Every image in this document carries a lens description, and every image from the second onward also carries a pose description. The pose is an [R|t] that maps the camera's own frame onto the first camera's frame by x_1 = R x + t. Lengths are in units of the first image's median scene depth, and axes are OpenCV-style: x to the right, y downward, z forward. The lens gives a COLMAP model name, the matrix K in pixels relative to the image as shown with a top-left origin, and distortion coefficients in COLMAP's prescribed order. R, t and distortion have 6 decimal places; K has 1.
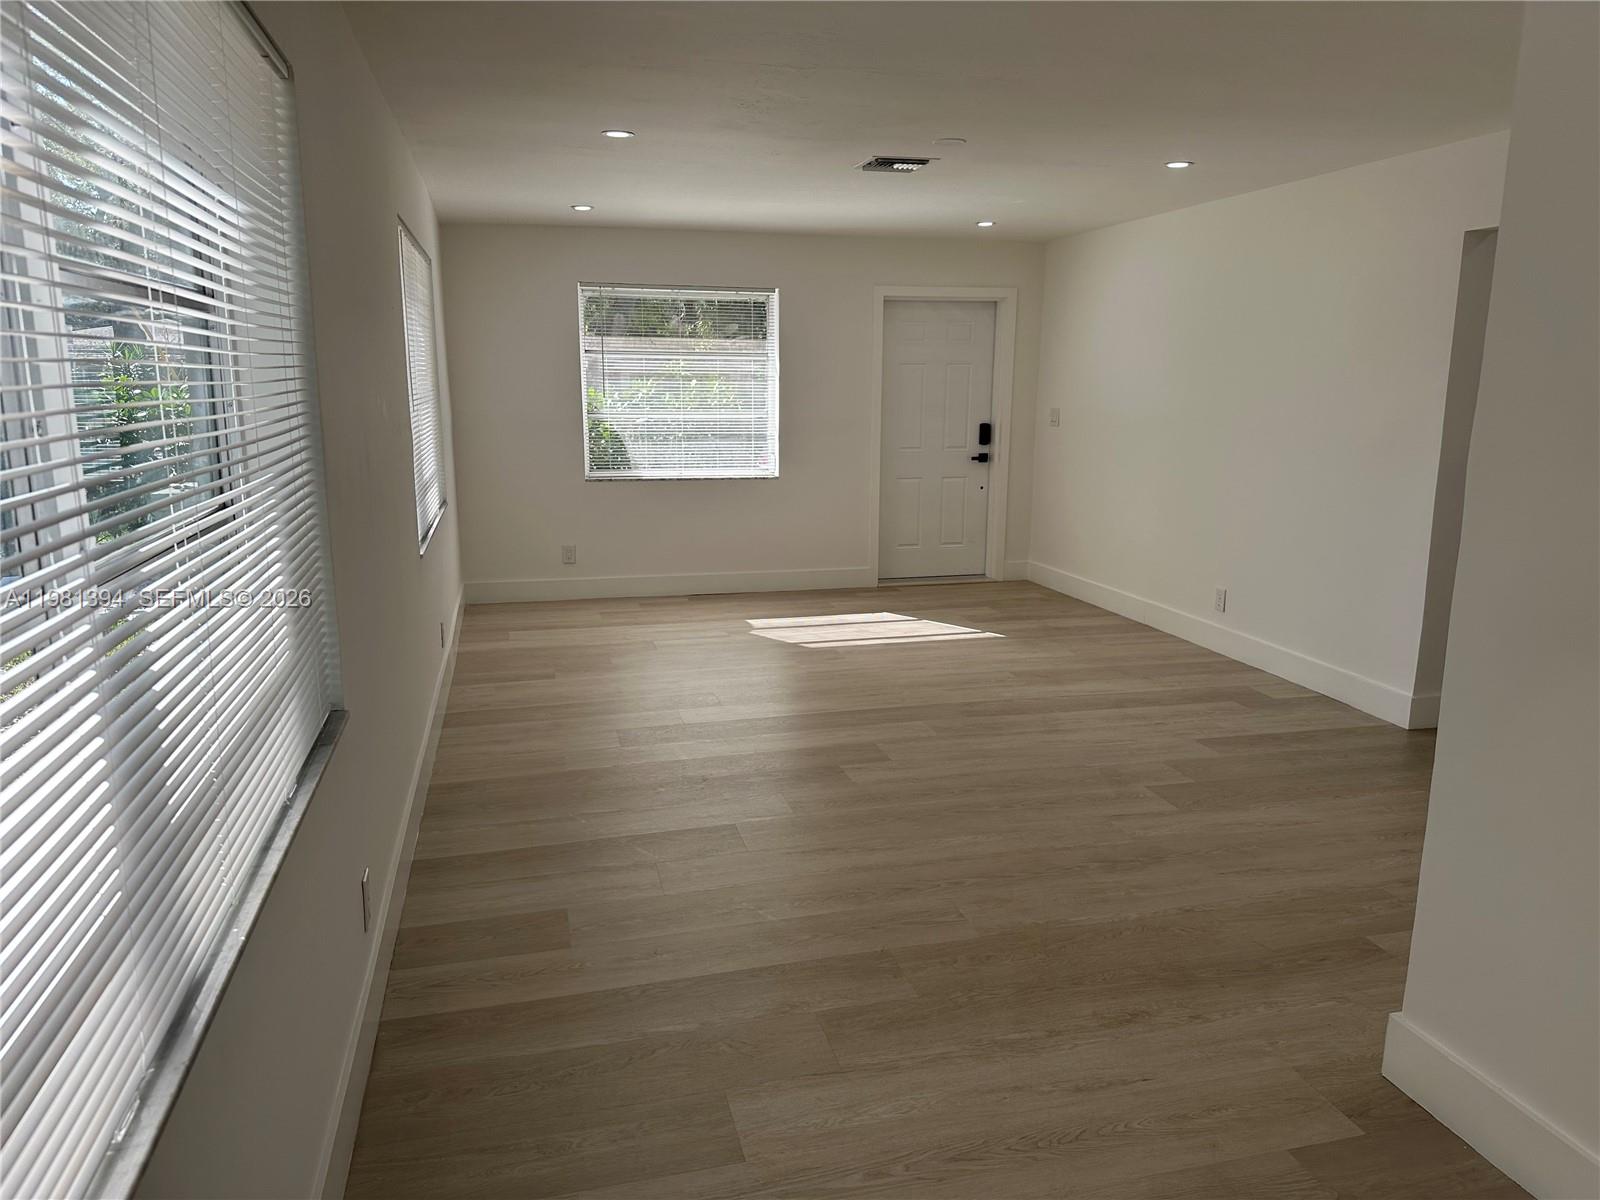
lens RADIAL K [[1127.2, 0, 791.7], [0, 1127.2, 605.8], [0, 0, 1]] dist [0.067141, -0.102024]
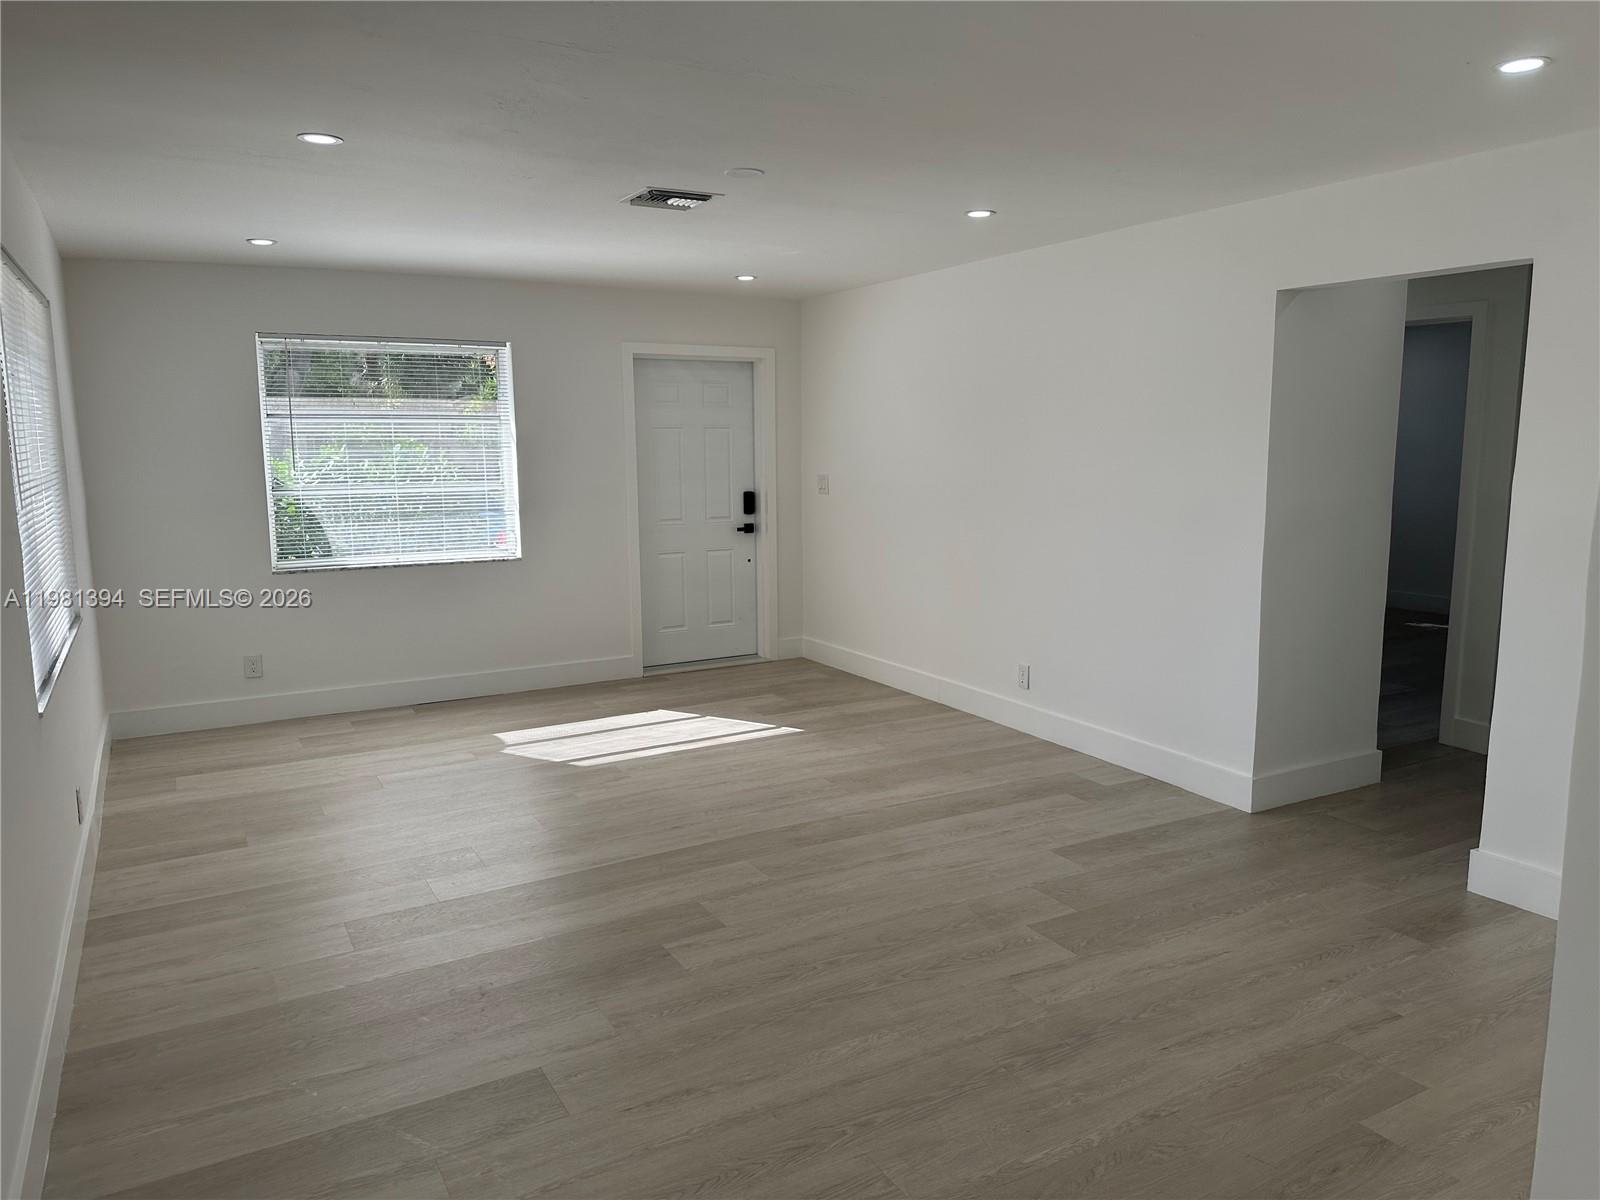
lens RADIAL K [[1127.2, 0, 813.7], [0, 1127.2, 591.4], [0, 0, 1]] dist [0.067141, -0.102024]
pose [[0.961532, -0.047792, 0.270504, -0.042416], [0.064524, 0.996492, -0.053297, -0.038989], [-0.267008, 0.068700, 0.961242, 0.153049]]
